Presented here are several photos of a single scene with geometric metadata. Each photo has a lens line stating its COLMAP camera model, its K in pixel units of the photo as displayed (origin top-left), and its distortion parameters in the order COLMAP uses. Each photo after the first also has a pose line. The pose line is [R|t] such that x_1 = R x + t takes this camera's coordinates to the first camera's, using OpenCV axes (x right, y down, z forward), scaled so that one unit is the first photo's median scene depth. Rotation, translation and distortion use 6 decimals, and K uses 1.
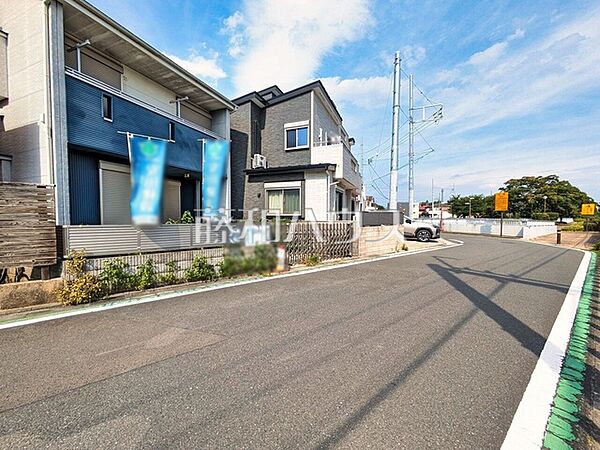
lens RADIAL K [[237.4, 0, 302.7], [0, 237.4, 224.9], [0, 0, 1]] dist [0.000647, 0.000298]
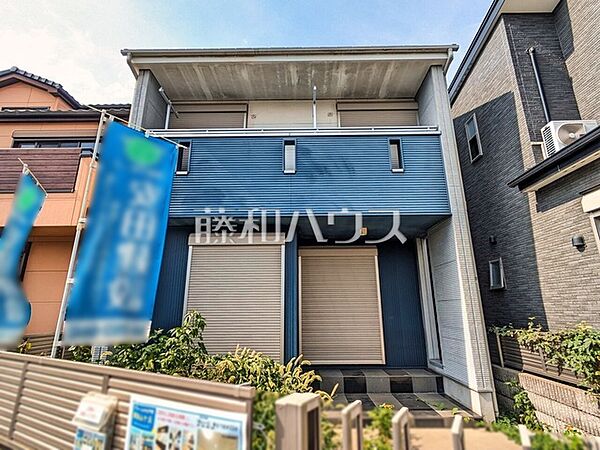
lens RADIAL K [[306.4, 0, 300.0], [0, 306.4, 225.0], [0, 0, 1]] dist [-0.001522, -0.000074]
pose [[0.358148, -0.248942, -0.899866, 0.058078], [-0.029552, 0.960294, -0.277421, -0.060757], [0.933197, 0.125951, 0.336570, 0.986967]]
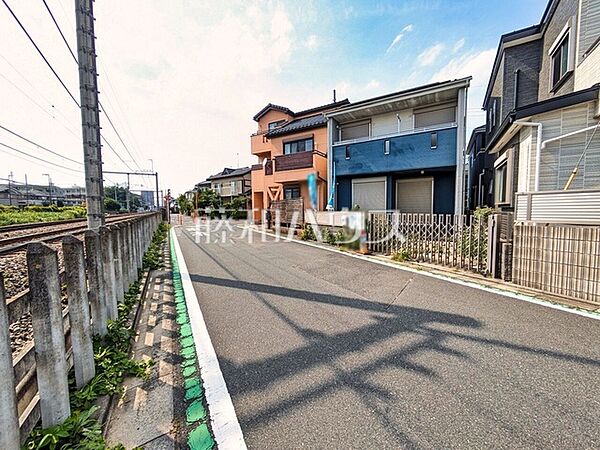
lens RADIAL K [[237.4, 0, 302.7], [0, 237.4, 224.9], [0, 0, 1]] dist [0.000647, 0.000298]
pose [[-0.160625, 0.063475, -0.984972, 1.145025], [-0.029201, 0.997188, 0.069024, -0.019594], [0.986583, 0.039849, -0.158320, 0.917648]]
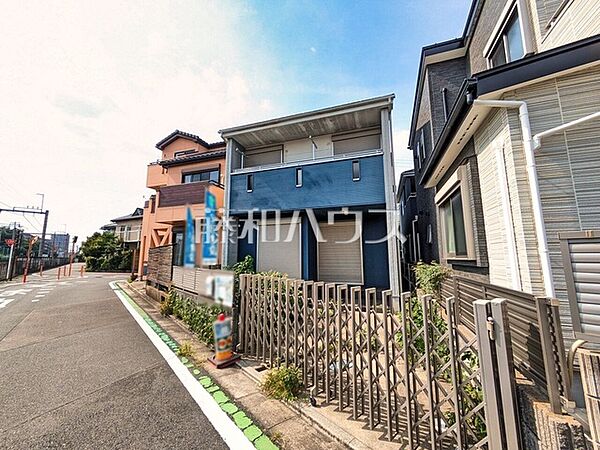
lens RADIAL K [[237.4, 0, 302.7], [0, 237.4, 224.9], [0, 0, 1]] dist [0.000647, 0.000298]
pose [[0.050996, -0.136923, -0.989268, 0.536321], [-0.033399, 0.989769, -0.138714, -0.056578], [0.998140, 0.040114, 0.045901, 1.194728]]
